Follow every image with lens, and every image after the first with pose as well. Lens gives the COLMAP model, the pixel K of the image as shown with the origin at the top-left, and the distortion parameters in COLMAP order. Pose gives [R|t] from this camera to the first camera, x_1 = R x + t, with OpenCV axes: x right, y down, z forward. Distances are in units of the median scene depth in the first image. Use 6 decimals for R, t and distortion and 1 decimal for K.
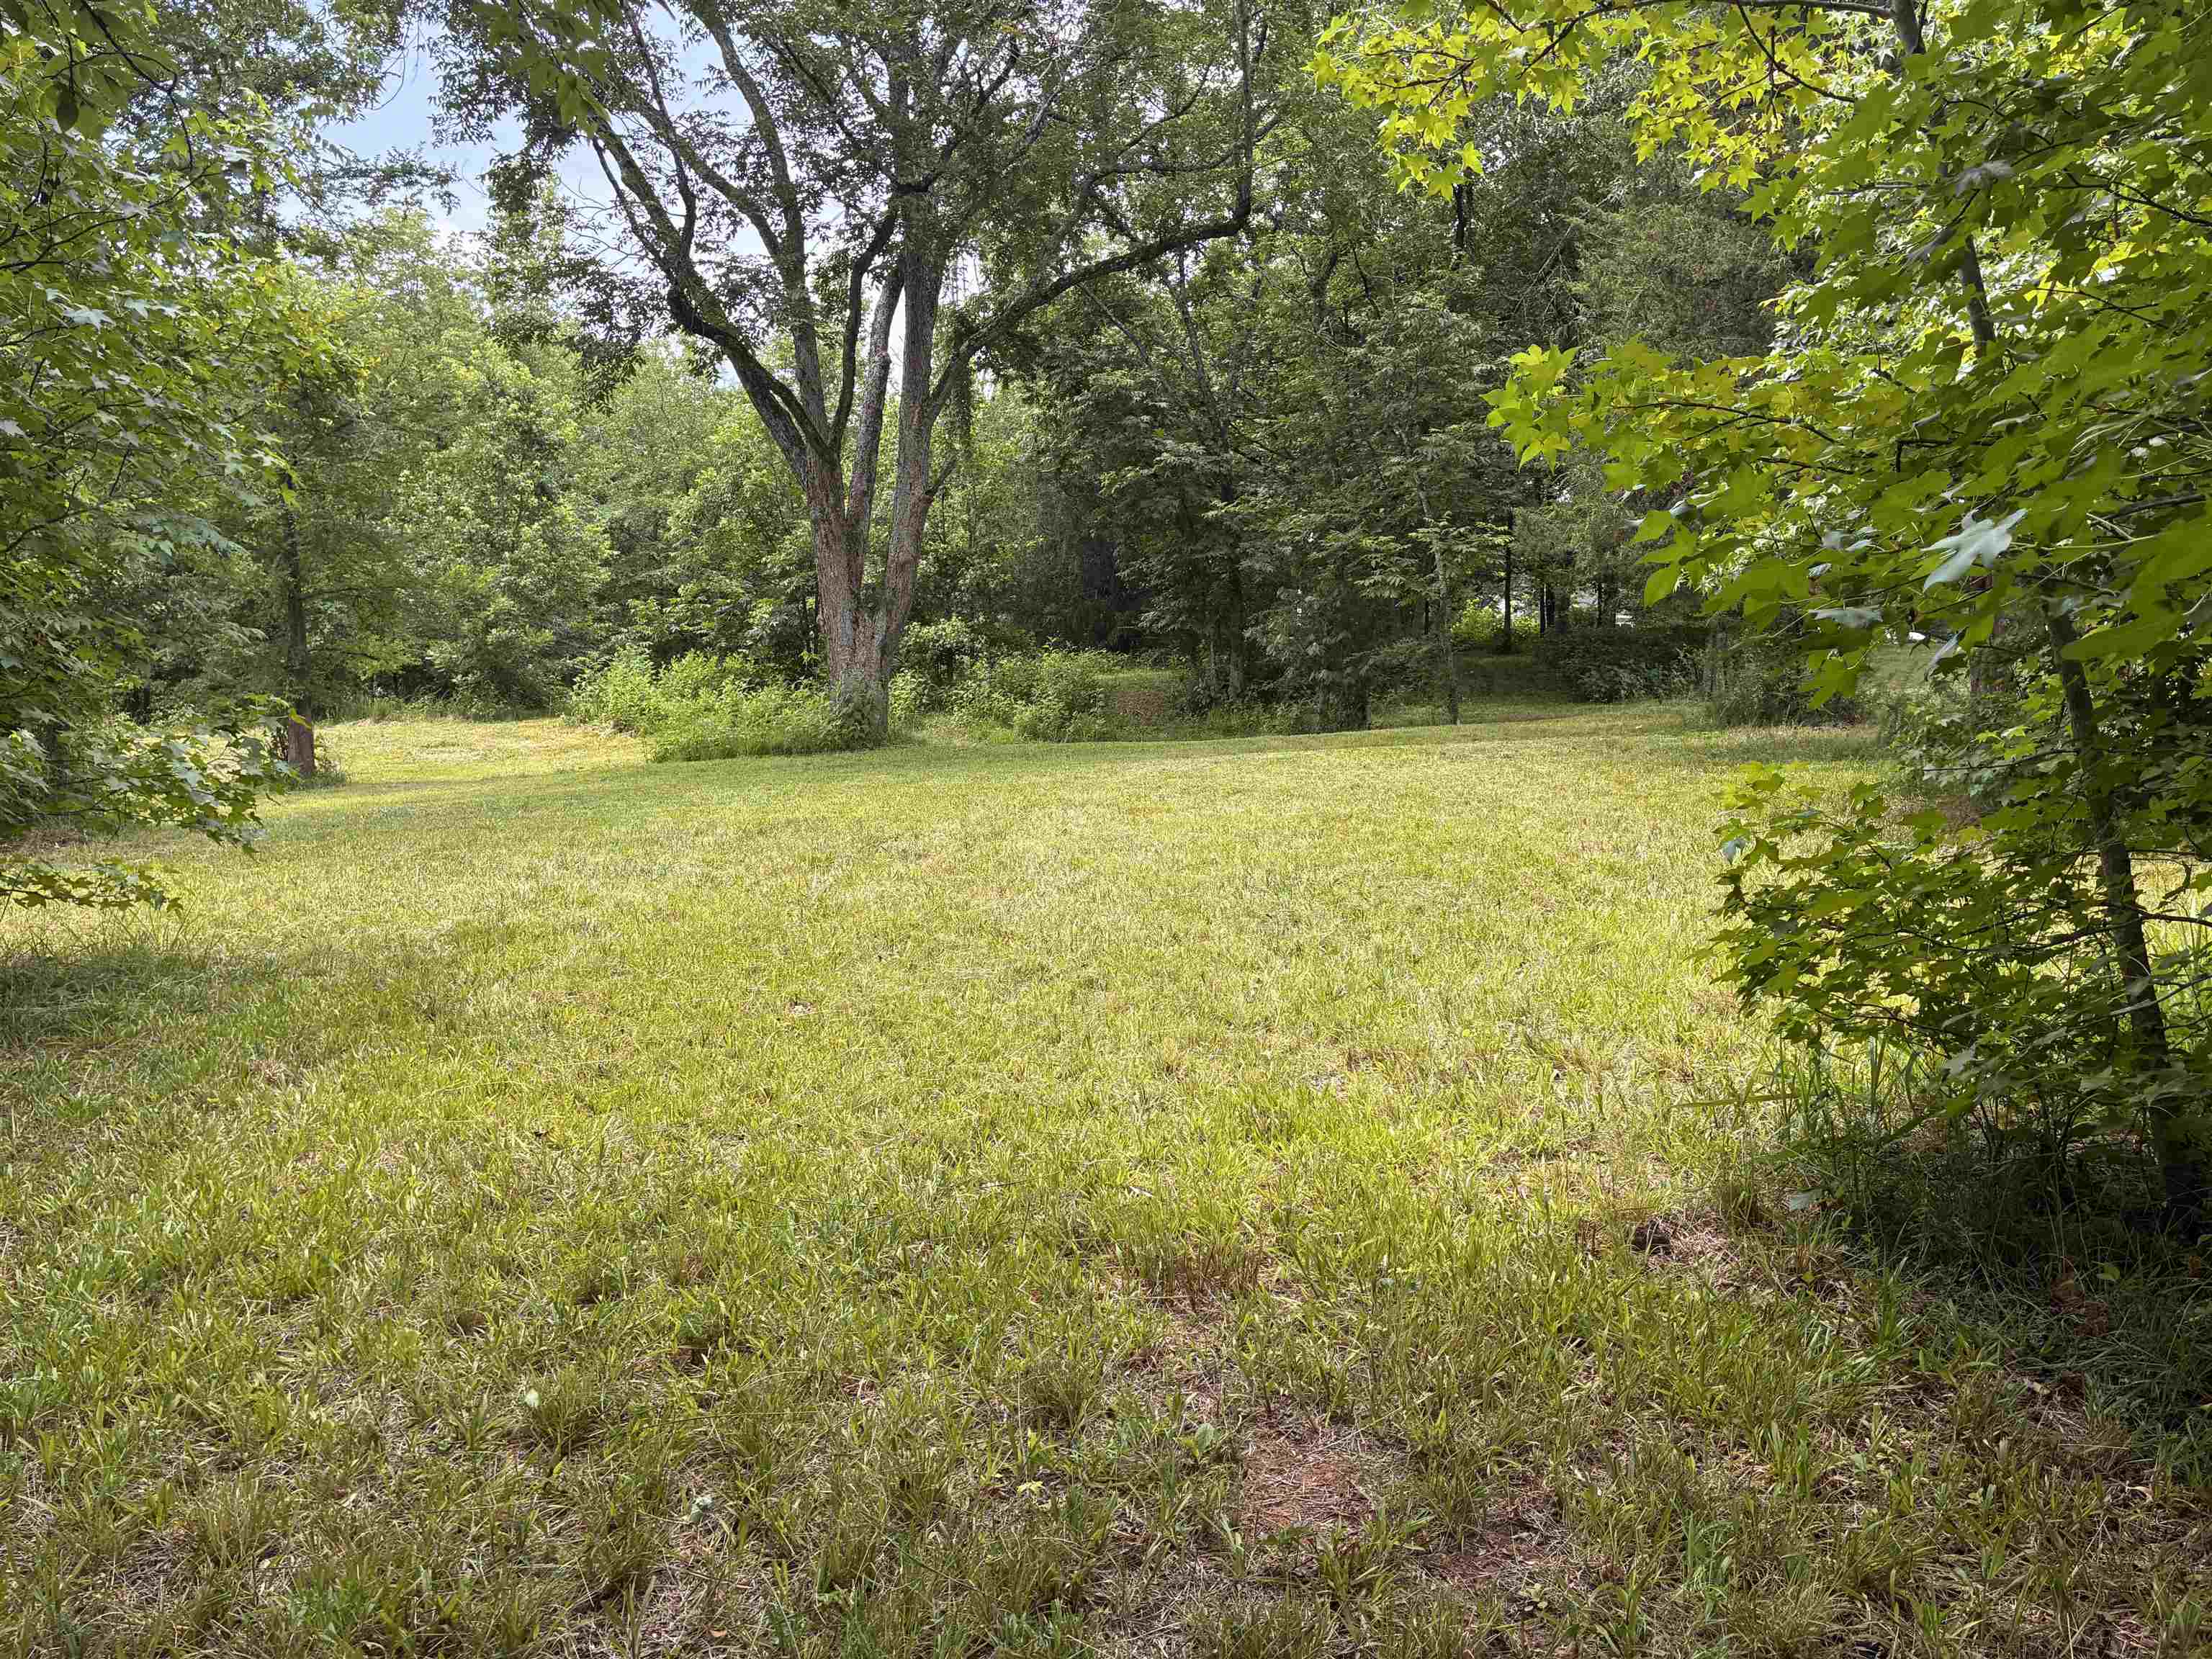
lens RADIAL K [[1688.0, 0, 1086.9], [0, 1688.0, 814.4], [0, 0, 1]] dist [0.061019, -0.076879]
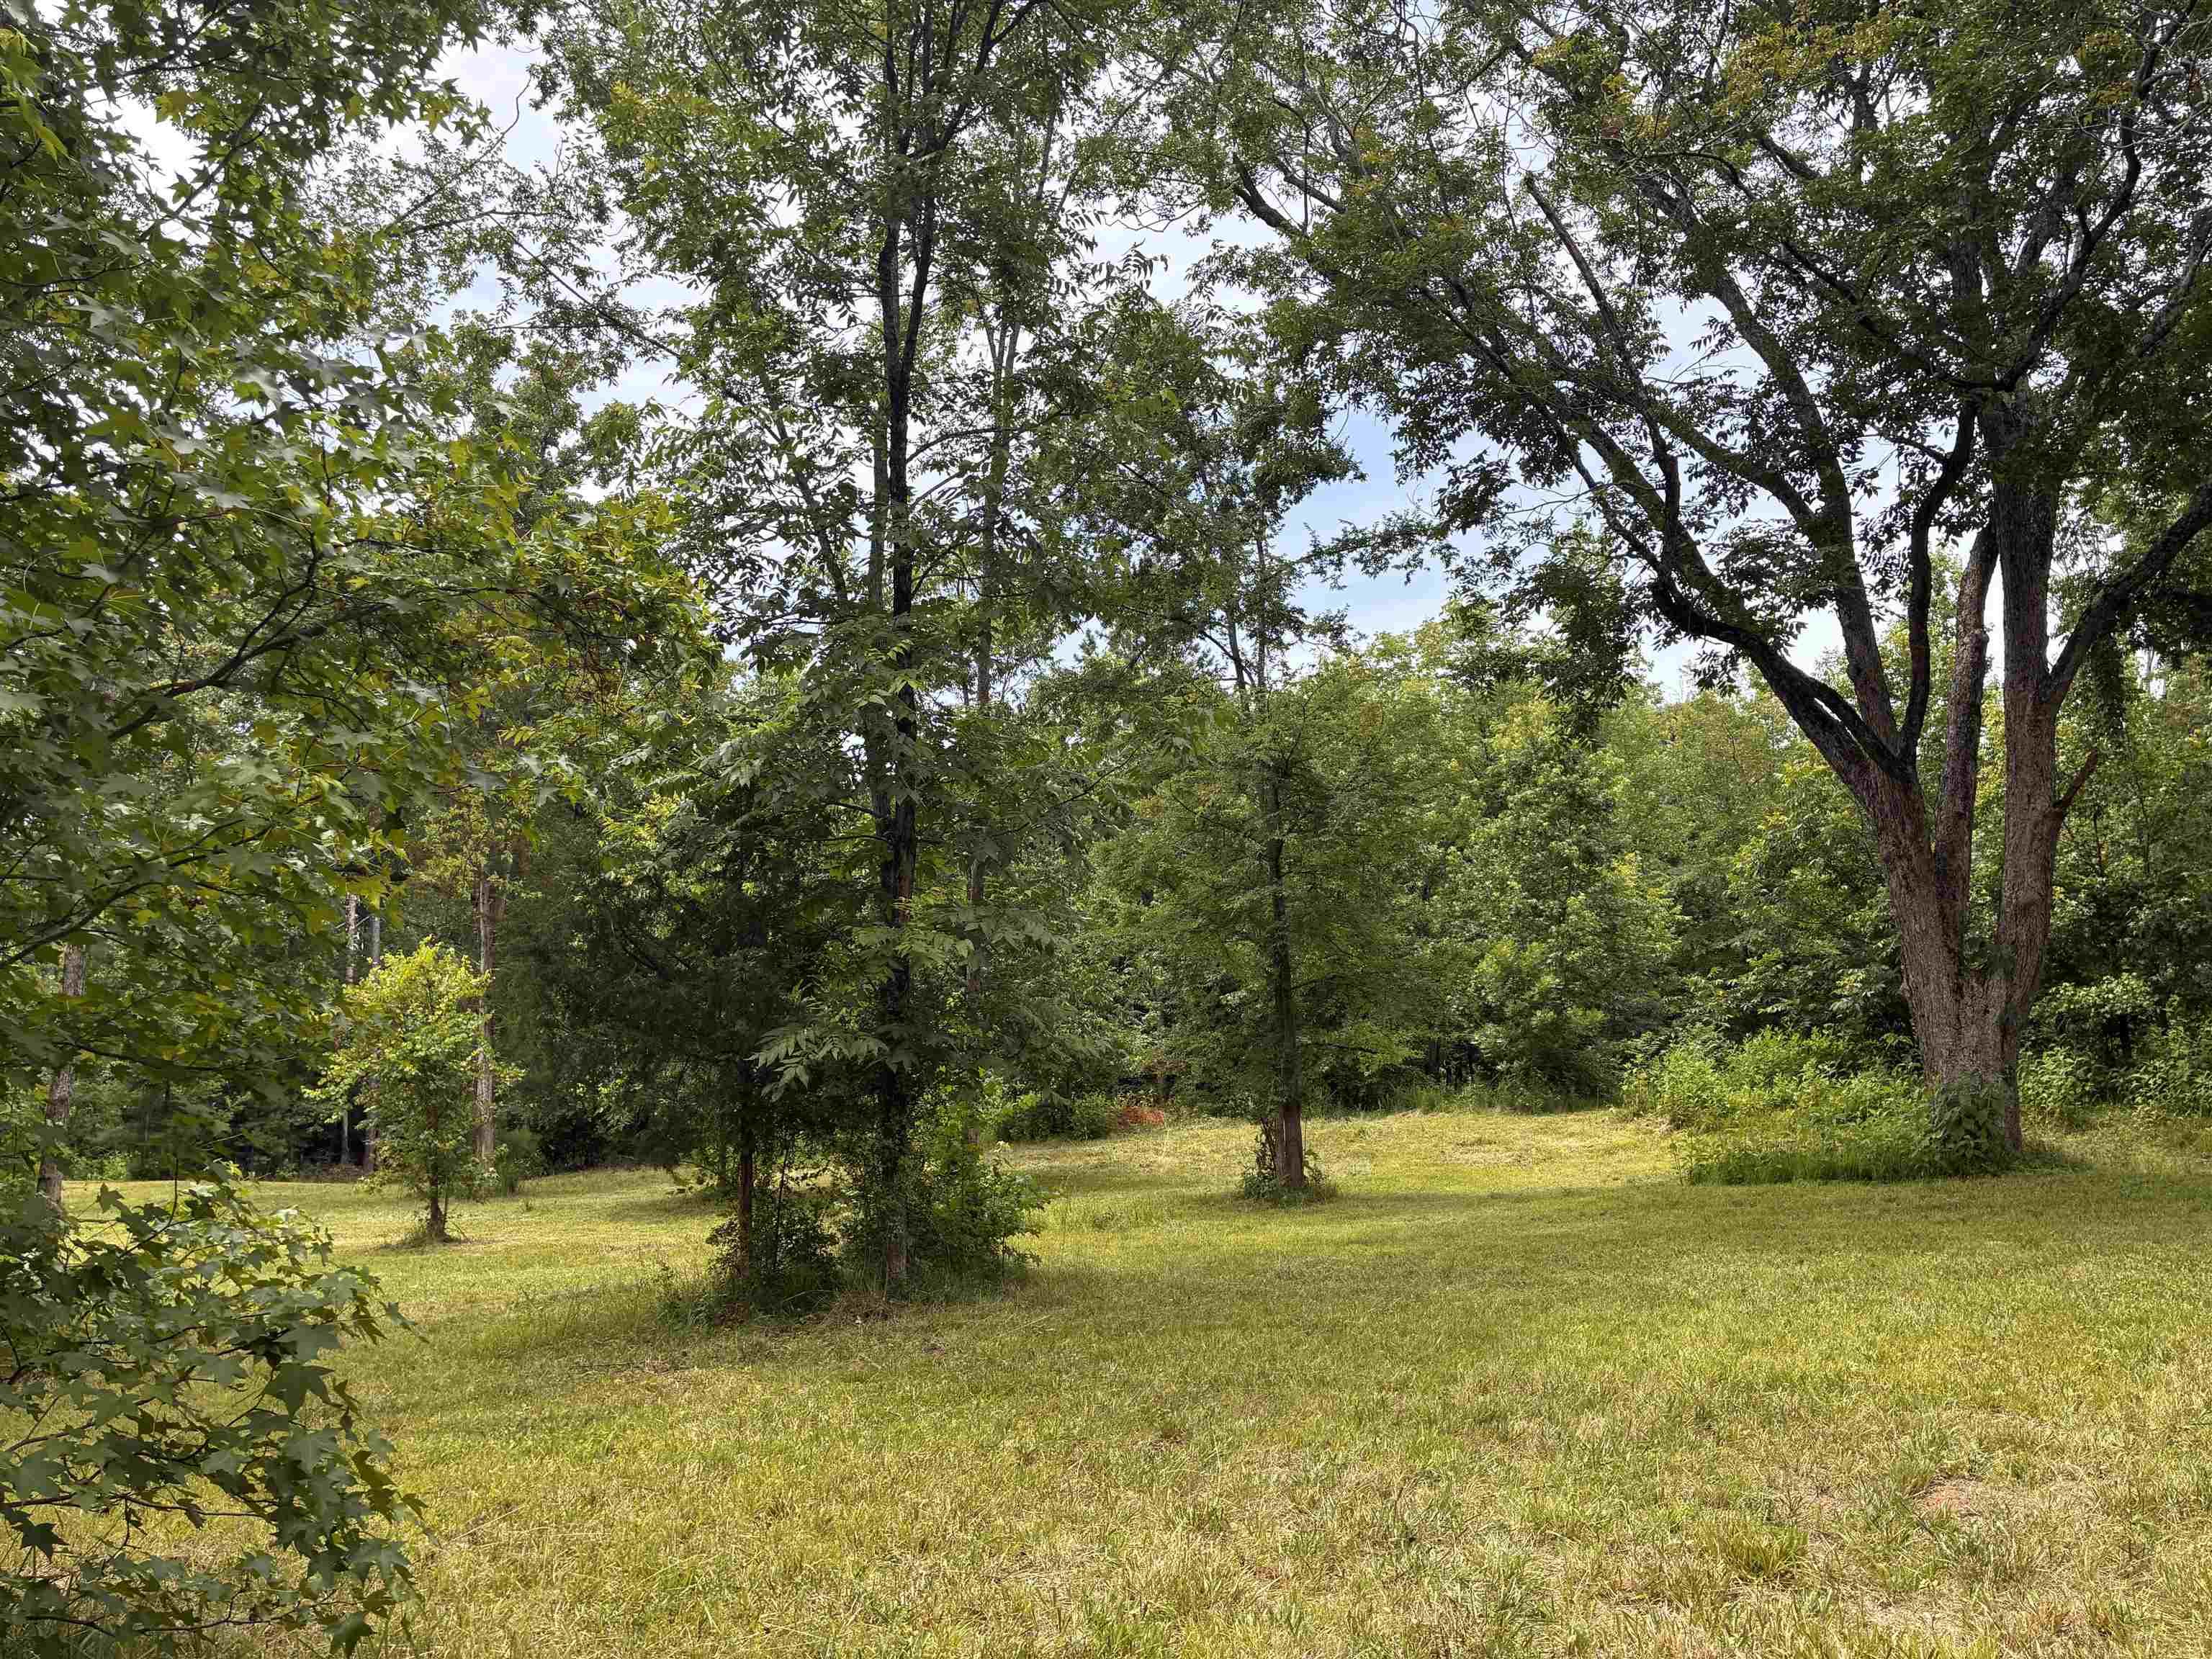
lens RADIAL K [[1688.0, 0, 1141.3], [0, 1688.0, 825.2], [0, 0, 1]] dist [0.061019, -0.076879]
pose [[0.820447, -0.096004, -0.563605, -0.006285], [-0.023340, 0.979355, -0.200798, -0.027458], [0.571246, 0.177898, 0.801268, 0.197144]]
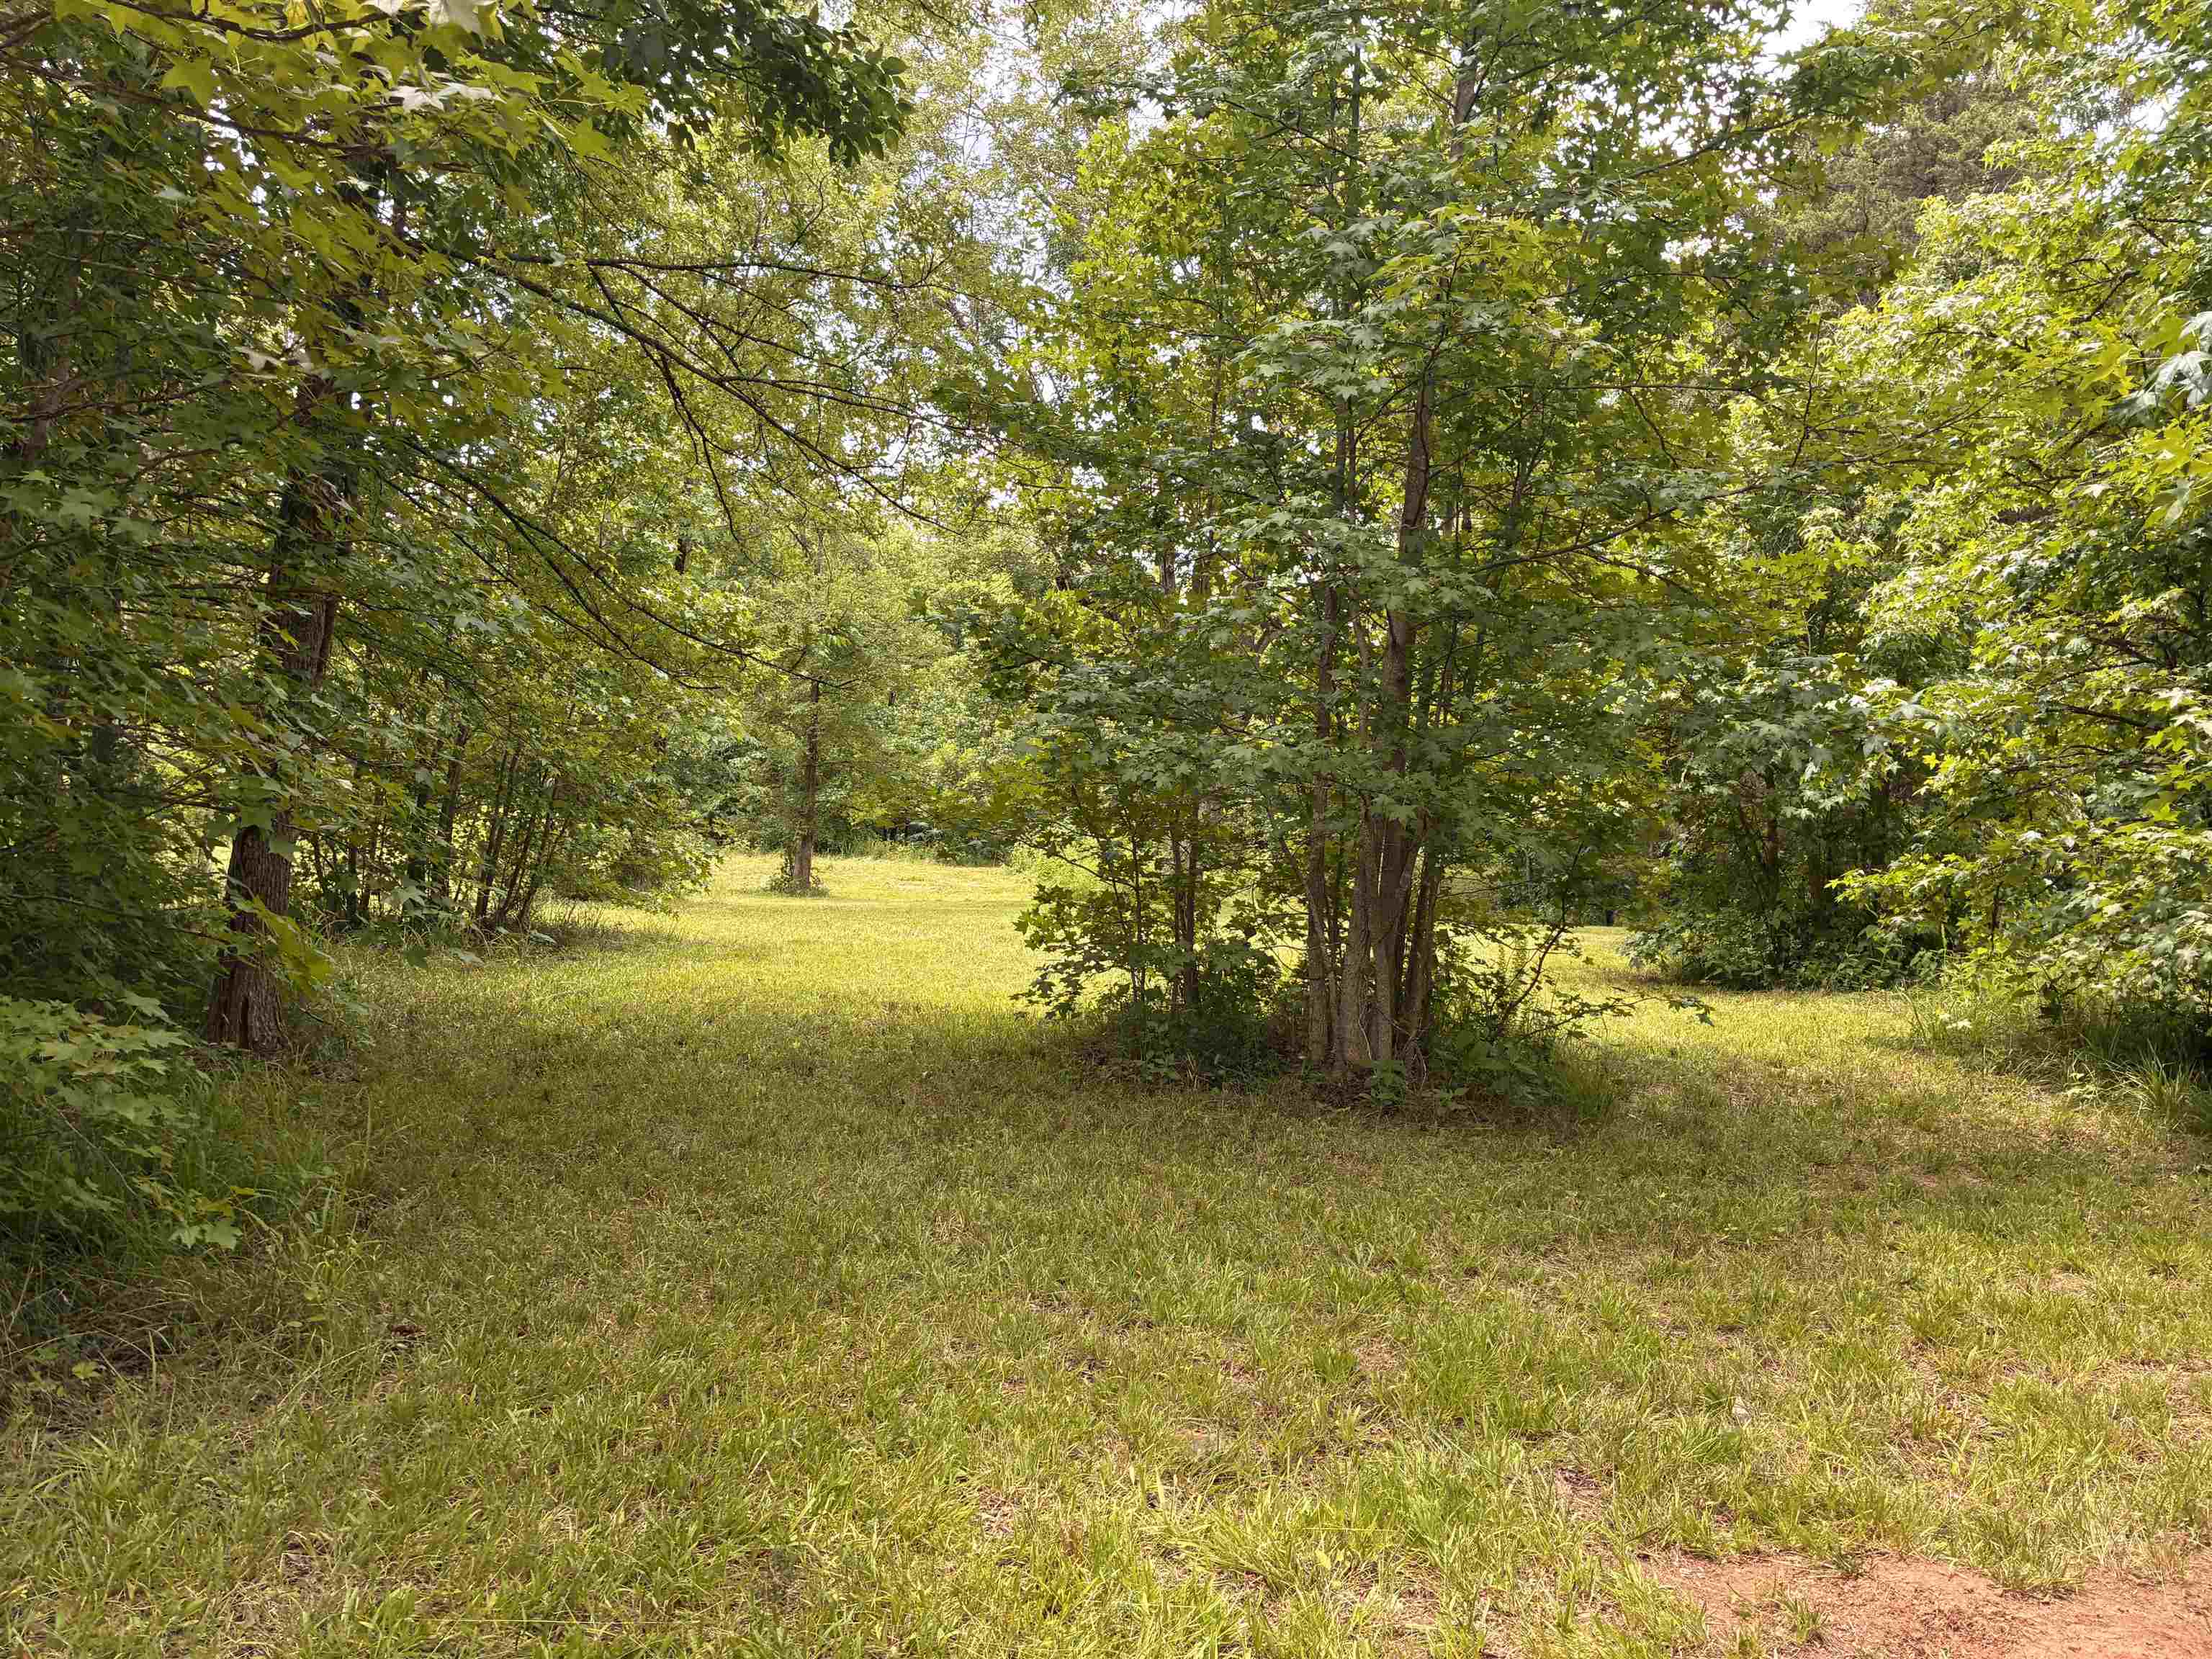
lens RADIAL K [[1688.0, 0, 1113.3], [0, 1688.0, 827.4], [0, 0, 1]] dist [0.061019, -0.076879]
pose [[0.955373, 0.081119, -0.284047, 0.179369], [-0.109724, 0.990212, -0.086260, 0.019317], [0.274270, 0.113577, 0.954922, -0.275112]]
